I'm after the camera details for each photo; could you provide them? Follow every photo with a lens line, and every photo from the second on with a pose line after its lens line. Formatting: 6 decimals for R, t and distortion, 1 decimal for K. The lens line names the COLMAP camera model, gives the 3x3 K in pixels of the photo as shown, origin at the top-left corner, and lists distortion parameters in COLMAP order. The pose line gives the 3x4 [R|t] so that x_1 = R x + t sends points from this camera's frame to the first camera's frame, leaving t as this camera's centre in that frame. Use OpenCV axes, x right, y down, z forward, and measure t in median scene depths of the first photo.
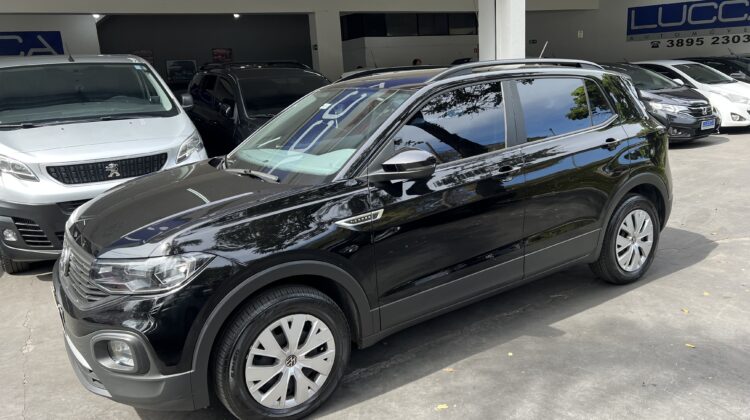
lens RADIAL K [[624.3, 0, 375.0], [0, 624.3, 210.0], [0, 0, 1]] dist [0.043426, -0.074984]
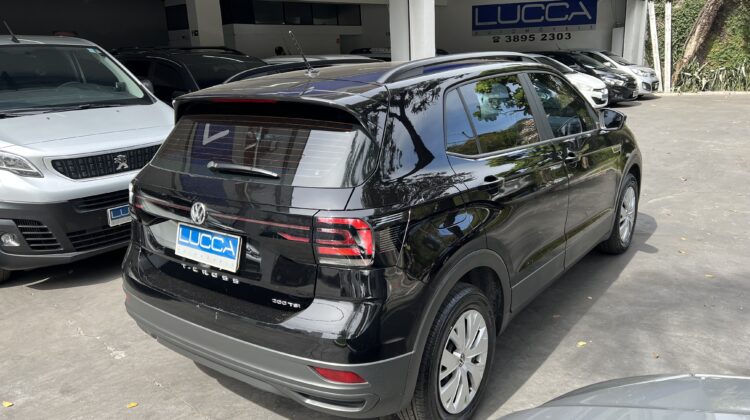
lens RADIAL K [[624.3, 0, 375.0], [0, 624.3, 210.0], [0, 0, 1]] dist [0.043426, -0.074984]
pose [[0.943331, -0.063881, 0.325648, -0.372030], [0.059125, 0.997950, 0.024491, 0.006415], [-0.326545, -0.003849, 0.945174, 0.006472]]
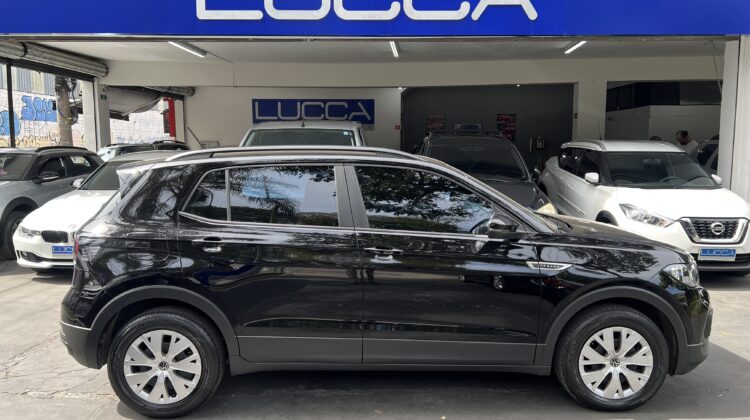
lens RADIAL K [[590.5, 0, 375.0], [0, 590.5, 210.0], [0, 0, 1]] dist [0.047219, 0.004292]
pose [[0.802599, 0.118290, -0.584672, 0.506016], [-0.167037, 0.985497, -0.029914, -0.061903], [0.572654, 0.121671, 0.810718, 0.121509]]
